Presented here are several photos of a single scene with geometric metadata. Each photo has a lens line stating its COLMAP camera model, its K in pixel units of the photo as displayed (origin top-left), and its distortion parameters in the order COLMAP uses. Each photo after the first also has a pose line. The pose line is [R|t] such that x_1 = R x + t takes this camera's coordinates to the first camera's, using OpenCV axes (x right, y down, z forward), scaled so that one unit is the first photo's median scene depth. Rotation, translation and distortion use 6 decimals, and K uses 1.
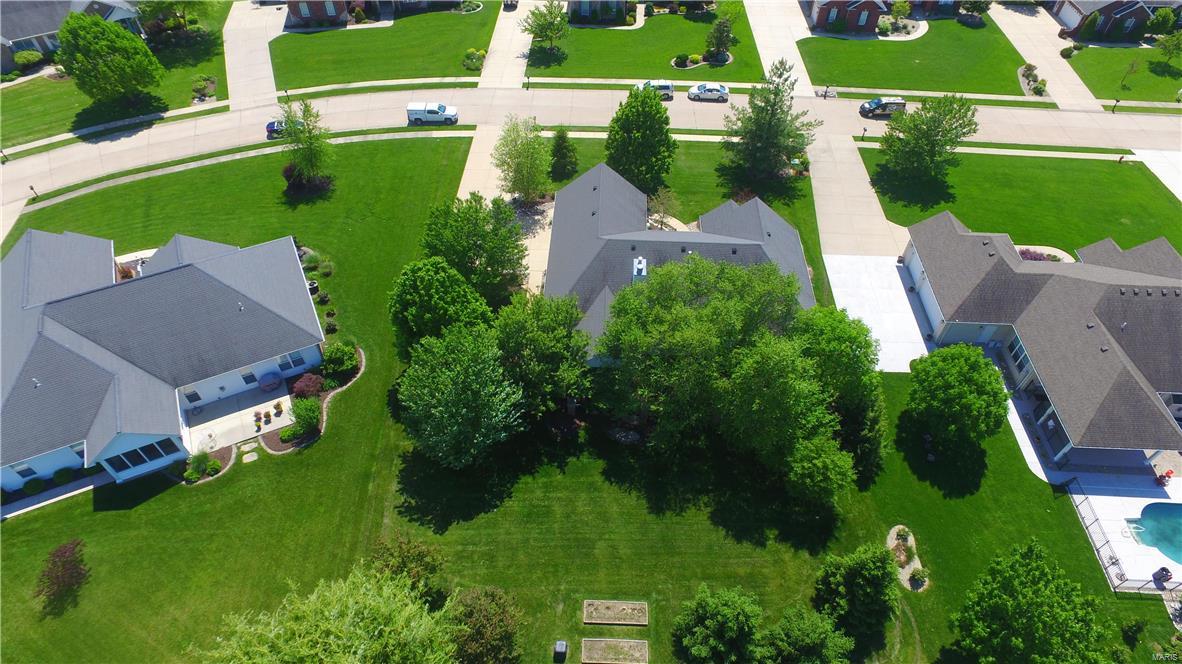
lens RADIAL K [[677.7, 0, 591.0], [0, 677.7, 335.4], [0, 0, 1]] dist [0.000639, 0.002066]
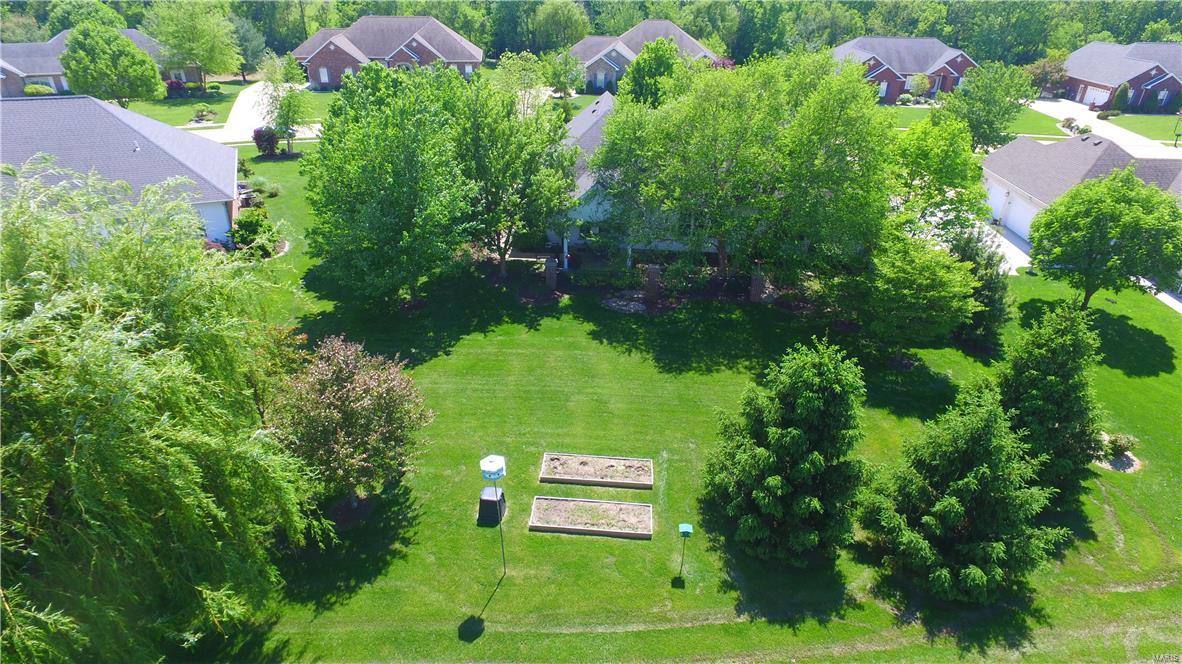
lens RADIAL K [[677.7, 0, 592.4], [0, 677.7, 328.9], [0, 0, 1]] dist [0.000639, 0.002066]
pose [[0.999161, 0.020459, -0.035473, 0.044944], [-0.031058, 0.943173, -0.330846, 0.435704], [0.026689, 0.331671, 0.943018, 0.378520]]
